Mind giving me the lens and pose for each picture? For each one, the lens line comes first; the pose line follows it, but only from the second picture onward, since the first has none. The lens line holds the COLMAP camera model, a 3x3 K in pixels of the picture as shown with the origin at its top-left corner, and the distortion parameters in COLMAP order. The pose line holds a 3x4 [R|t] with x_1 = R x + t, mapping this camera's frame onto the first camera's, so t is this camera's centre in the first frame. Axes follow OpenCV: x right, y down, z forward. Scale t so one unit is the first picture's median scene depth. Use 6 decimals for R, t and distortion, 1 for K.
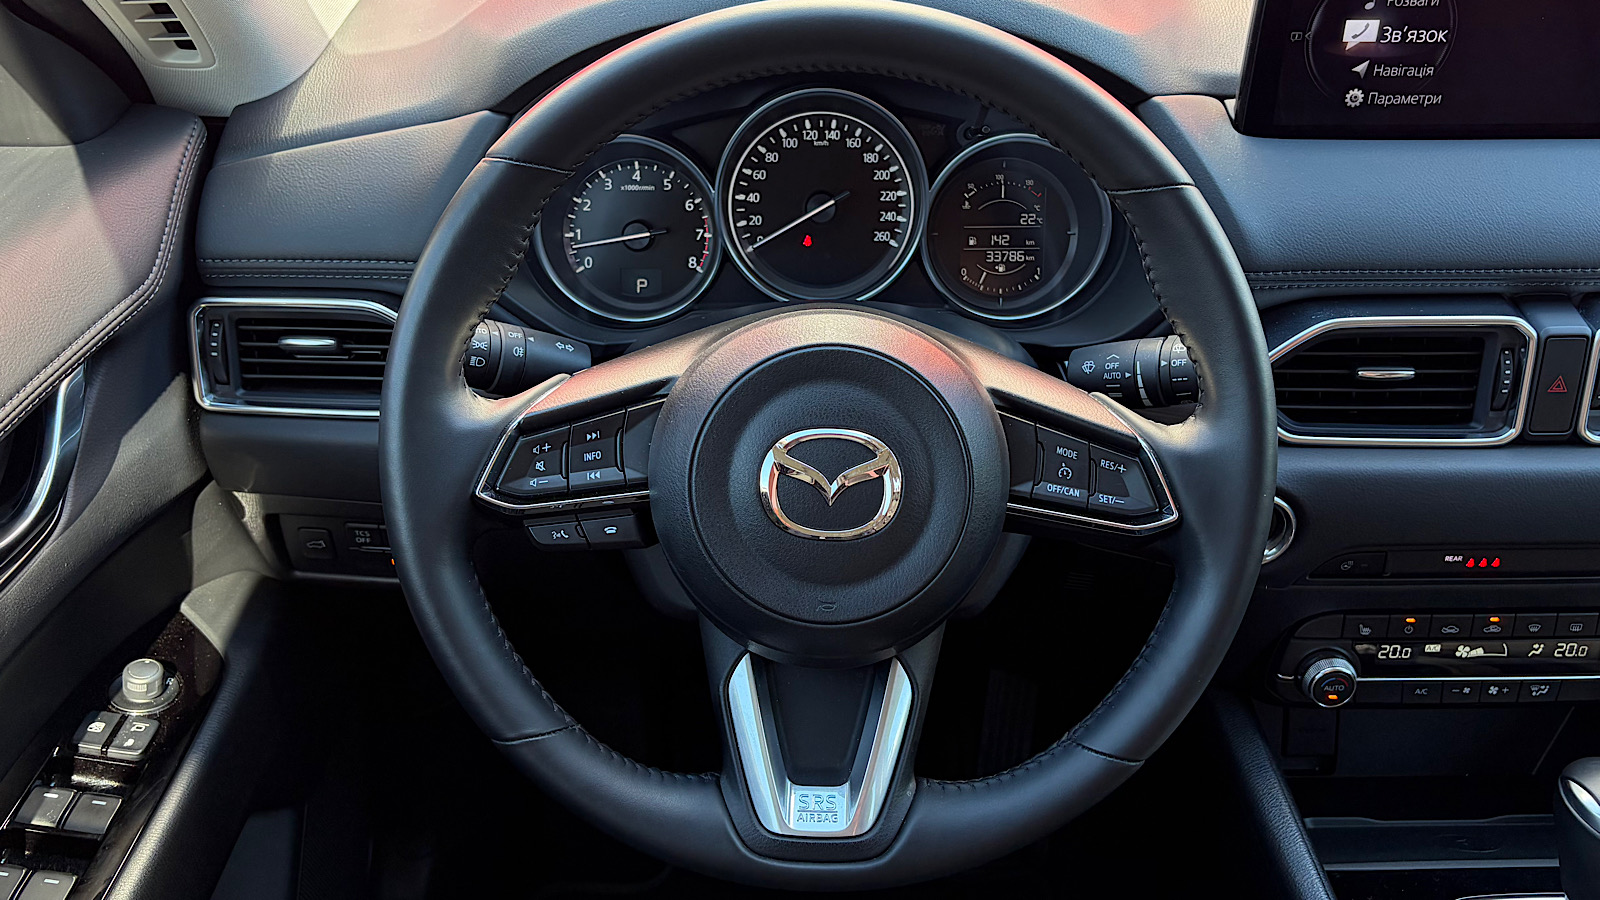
lens RADIAL K [[1332.7, 0, 799.2], [0, 1332.7, 437.7], [0, 0, 1]] dist [0.042333, -0.028951]
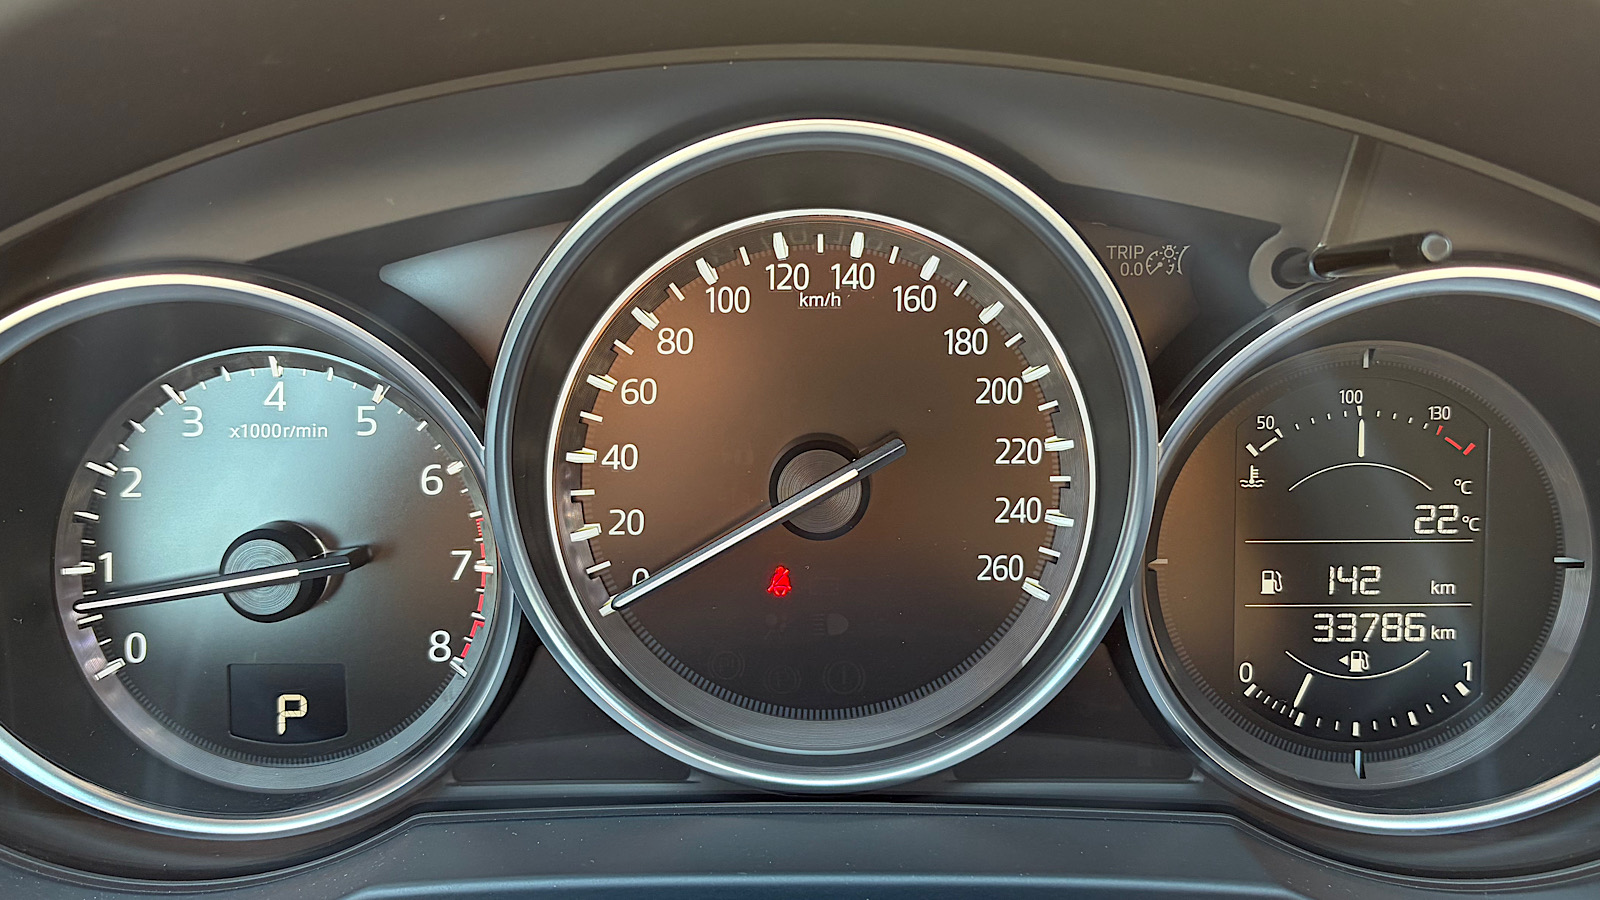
lens RADIAL K [[1332.7, 0, 800.9], [0, 1332.7, 445.1], [0, 0, 1]] dist [0.042333, -0.028951]
pose [[0.999676, -0.001969, -0.025387, 0.020102], [-0.000714, 0.994446, -0.105245, -0.147597], [0.025453, 0.105229, 0.994122, 0.663380]]
